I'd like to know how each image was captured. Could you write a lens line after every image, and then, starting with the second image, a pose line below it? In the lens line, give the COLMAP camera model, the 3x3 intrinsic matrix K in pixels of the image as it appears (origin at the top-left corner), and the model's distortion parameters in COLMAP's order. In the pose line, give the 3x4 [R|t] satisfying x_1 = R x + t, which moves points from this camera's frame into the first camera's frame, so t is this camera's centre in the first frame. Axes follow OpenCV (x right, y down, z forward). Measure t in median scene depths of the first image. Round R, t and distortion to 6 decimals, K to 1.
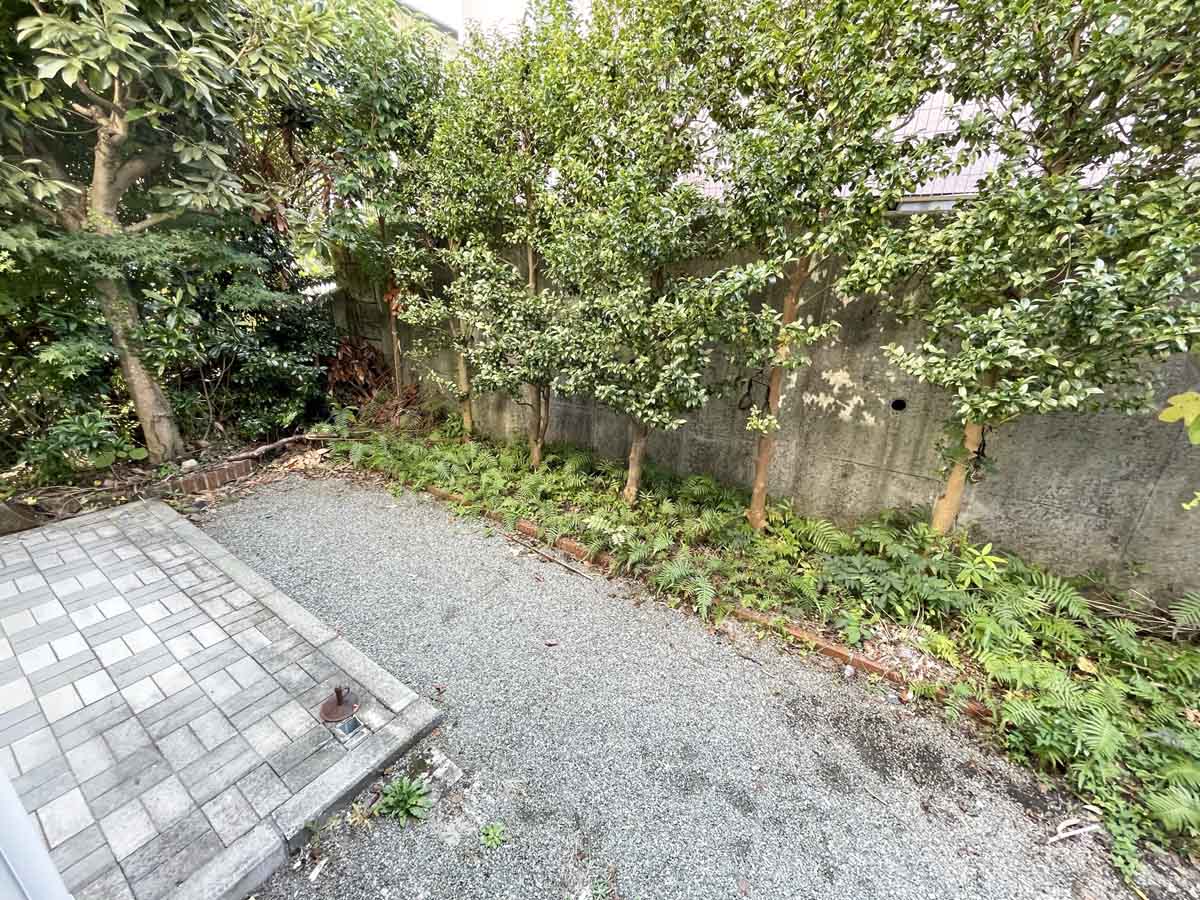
lens RADIAL K [[485.3, 0, 600.0], [0, 485.3, 450.0], [0, 0, 1]] dist [-0.001232, -0.000573]
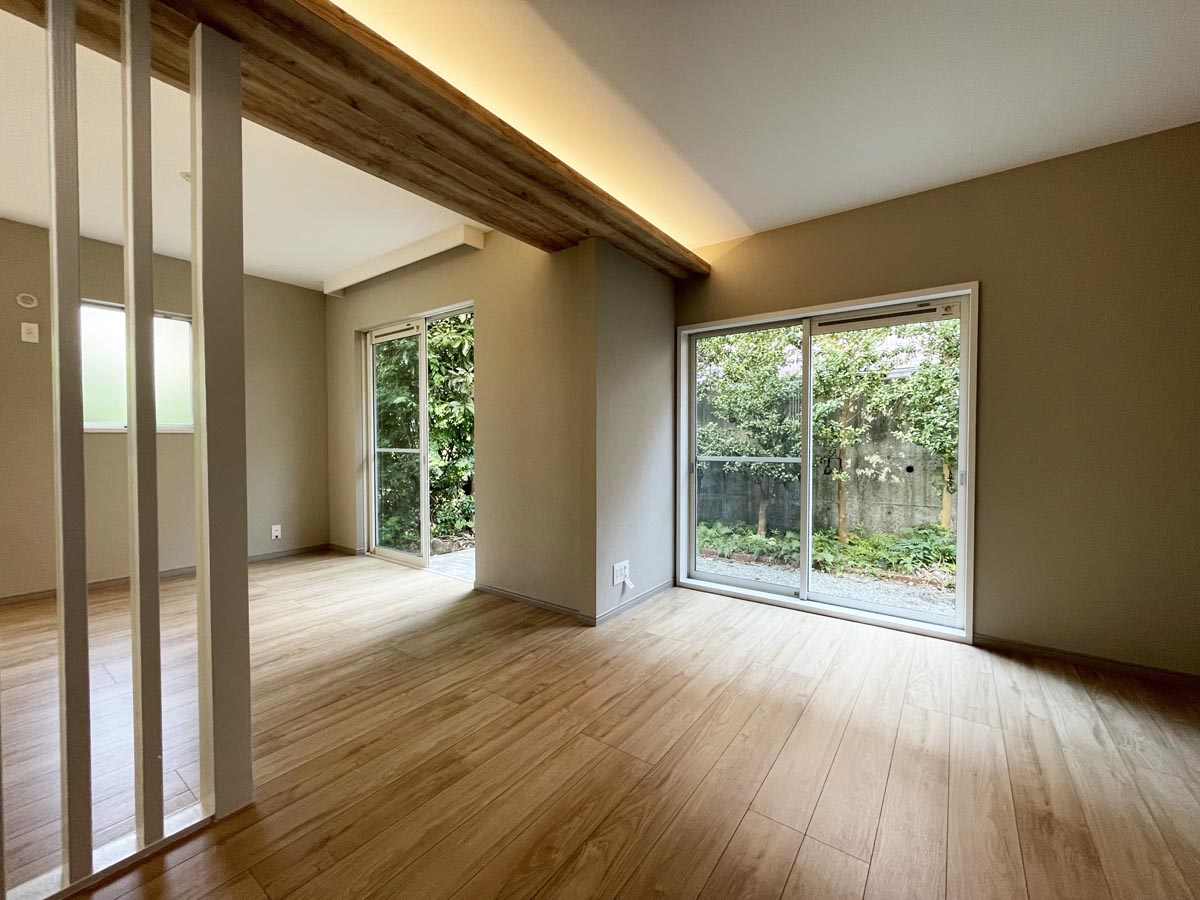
lens RADIAL K [[485.3, 0, 600.0], [0, 485.3, 450.0], [0, 0, 1]] dist [-0.001232, -0.000573]
pose [[0.998355, -0.042056, -0.038961, -0.552716], [0.027227, 0.945891, -0.323340, 0.446395], [0.050451, 0.321747, 0.945481, -0.940671]]
